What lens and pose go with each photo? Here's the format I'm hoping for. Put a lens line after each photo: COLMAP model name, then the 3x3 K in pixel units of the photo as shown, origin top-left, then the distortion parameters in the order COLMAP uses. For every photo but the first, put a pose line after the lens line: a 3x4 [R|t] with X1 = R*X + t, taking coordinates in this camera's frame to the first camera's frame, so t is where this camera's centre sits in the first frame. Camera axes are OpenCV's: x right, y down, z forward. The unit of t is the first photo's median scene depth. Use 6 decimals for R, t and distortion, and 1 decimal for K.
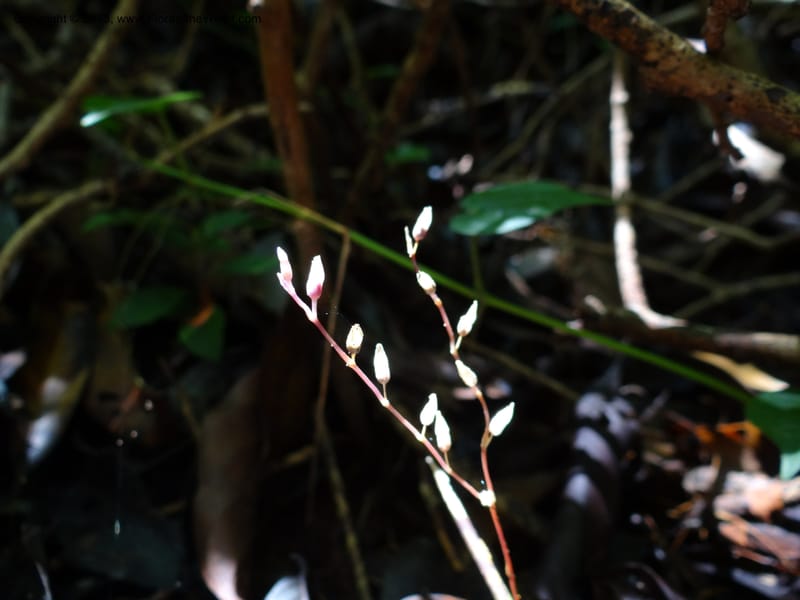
lens RADIAL K [[601.6, 0, 400.0], [0, 601.6, 300.0], [0, 0, 1]] dist [-0.001055, -0.006153]
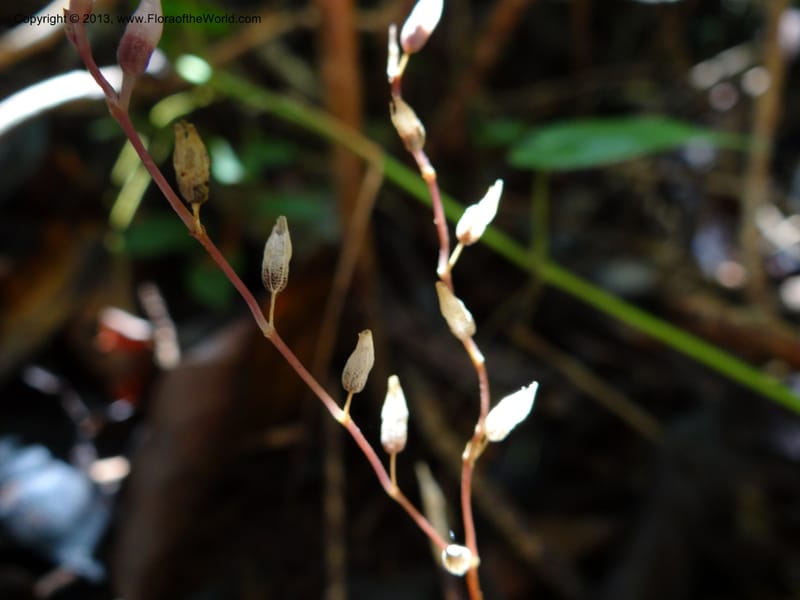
lens RADIAL K [[601.6, 0, 400.0], [0, 601.6, 300.0], [0, 0, 1]] dist [-0.001055, -0.006153]
pose [[0.977845, 0.160035, -0.134941, 0.126937], [-0.161360, 0.986895, 0.001127, 0.115968], [0.133353, 0.020672, 0.990853, 0.471493]]
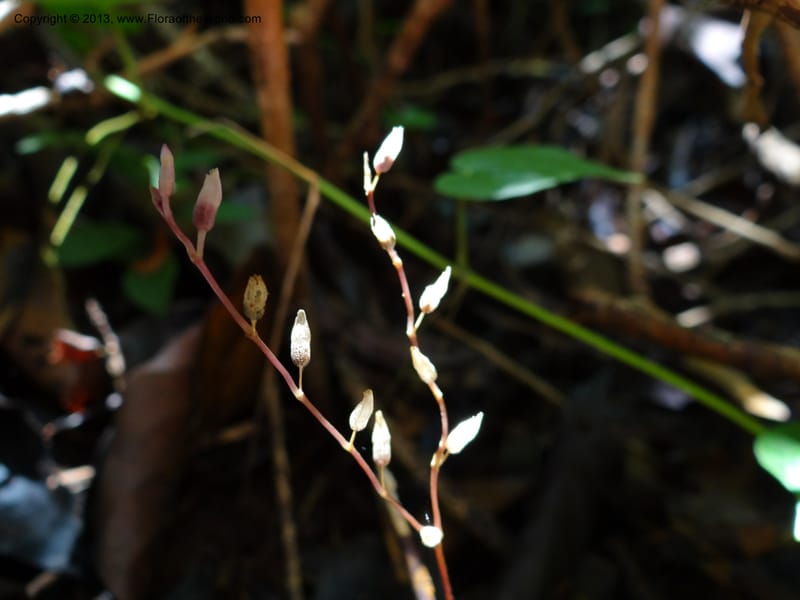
lens RADIAL K [[601.6, 0, 400.0], [0, 601.6, 300.0], [0, 0, 1]] dist [-0.001055, -0.006153]
pose [[0.992857, 0.117857, 0.018542, 0.057690], [-0.118462, 0.992311, 0.035863, 0.021923], [-0.014173, -0.037803, 0.999185, 0.274419]]
